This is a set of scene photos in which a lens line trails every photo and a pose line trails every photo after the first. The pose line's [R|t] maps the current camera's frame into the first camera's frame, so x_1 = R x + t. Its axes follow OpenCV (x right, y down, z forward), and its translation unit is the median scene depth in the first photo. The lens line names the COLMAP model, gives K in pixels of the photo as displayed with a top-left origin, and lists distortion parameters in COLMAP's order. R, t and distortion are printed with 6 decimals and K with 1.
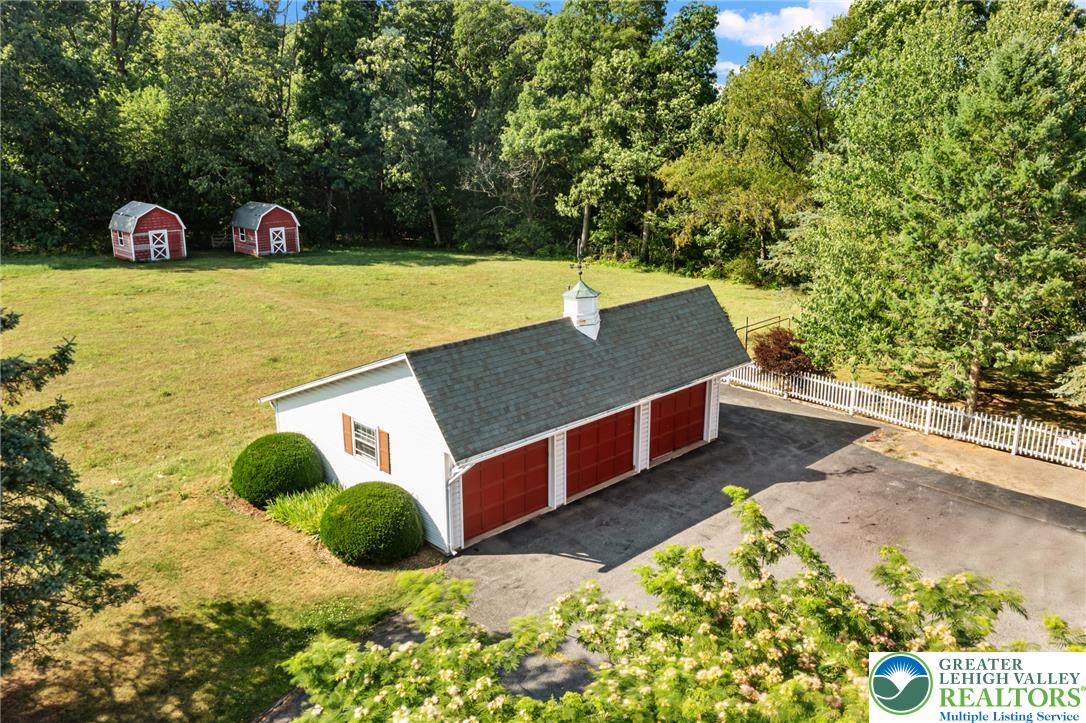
lens RADIAL K [[848.8, 0, 543.0], [0, 848.8, 361.5], [0, 0, 1]] dist [0.005757, -0.008894]
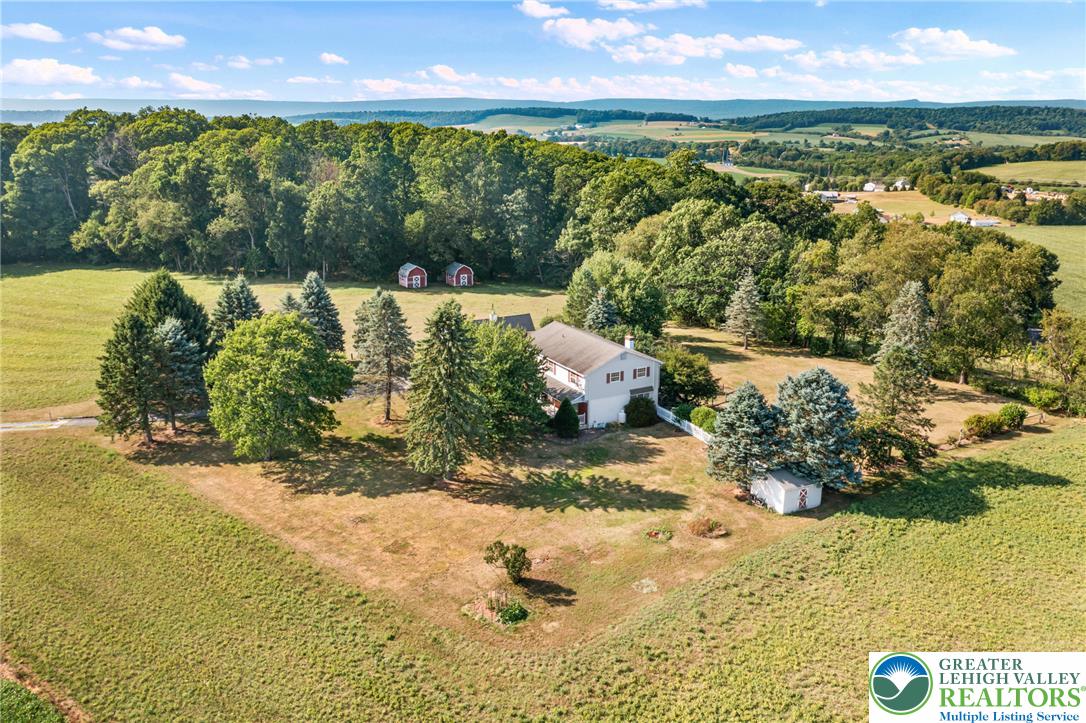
lens RADIAL K [[848.8, 0, 543.0], [0, 848.8, 361.5], [0, 0, 1]] dist [0.005757, -0.008894]
pose [[0.963159, 0.075052, -0.258246, 0.553447], [-0.073537, 0.997171, 0.015538, 0.029988], [0.258682, 0.004025, 0.965954, -1.279888]]
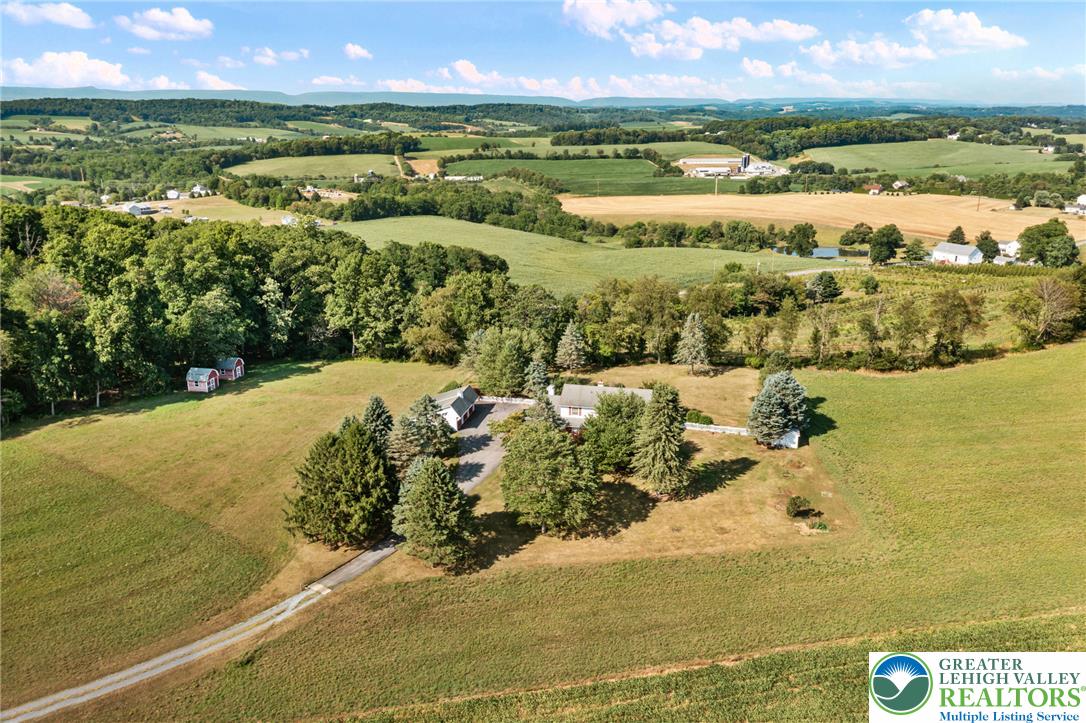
lens RADIAL K [[848.8, 0, 543.0], [0, 848.8, 361.5], [0, 0, 1]] dist [0.005757, -0.008894]
pose [[0.816223, -0.160783, 0.554913, -1.023556], [0.148029, 0.986633, 0.068134, -0.224524], [-0.558450, 0.026531, 0.829114, -1.619148]]
